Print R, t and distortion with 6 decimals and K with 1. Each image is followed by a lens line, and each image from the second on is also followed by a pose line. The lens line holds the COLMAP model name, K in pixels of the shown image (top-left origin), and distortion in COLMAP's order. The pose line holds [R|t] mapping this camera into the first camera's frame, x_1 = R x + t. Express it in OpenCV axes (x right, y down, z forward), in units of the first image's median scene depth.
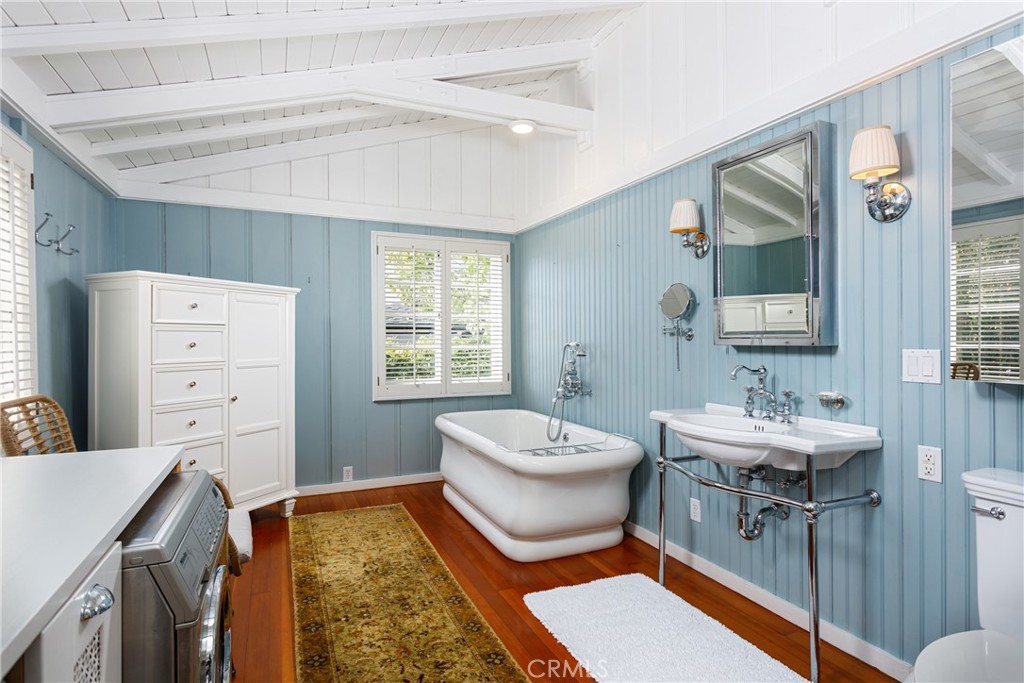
lens RADIAL K [[547.4, 0, 522.2], [0, 547.4, 328.2], [0, 0, 1]] dist [-0.002038, -0.000166]
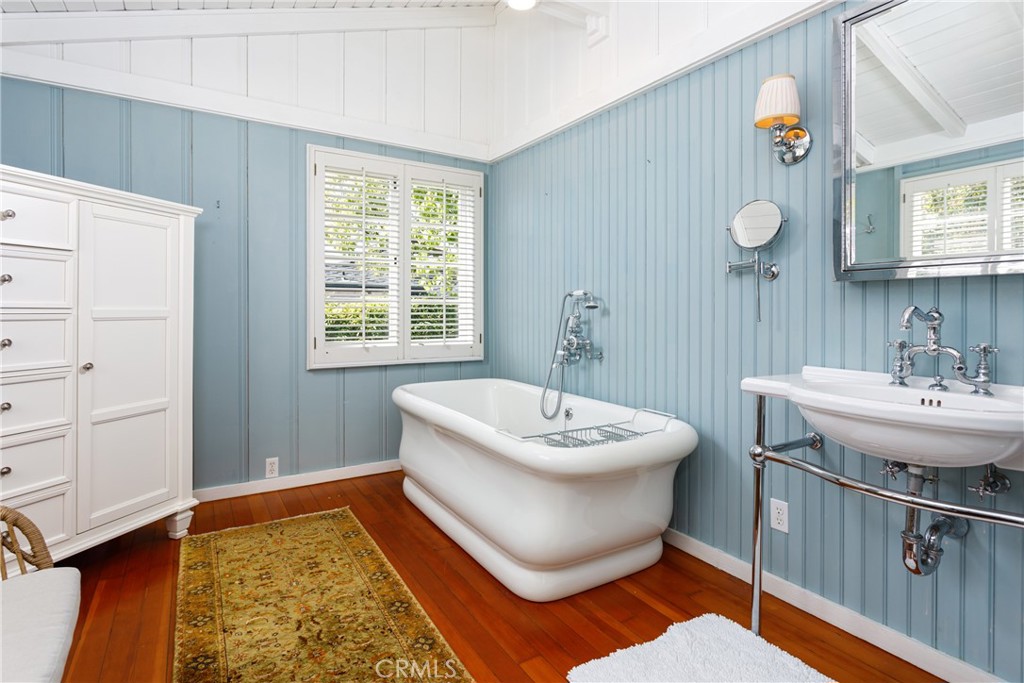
lens RADIAL K [[520.9, 0, 513.8], [0, 520.9, 300.1], [0, 0, 1]] dist [-0.000725, -0.000510]
pose [[0.992084, 0.007303, 0.125363, -0.100070], [-0.007151, 0.999973, -0.001666, 0.045120], [-0.125372, 0.000756, 0.992110, 0.310177]]
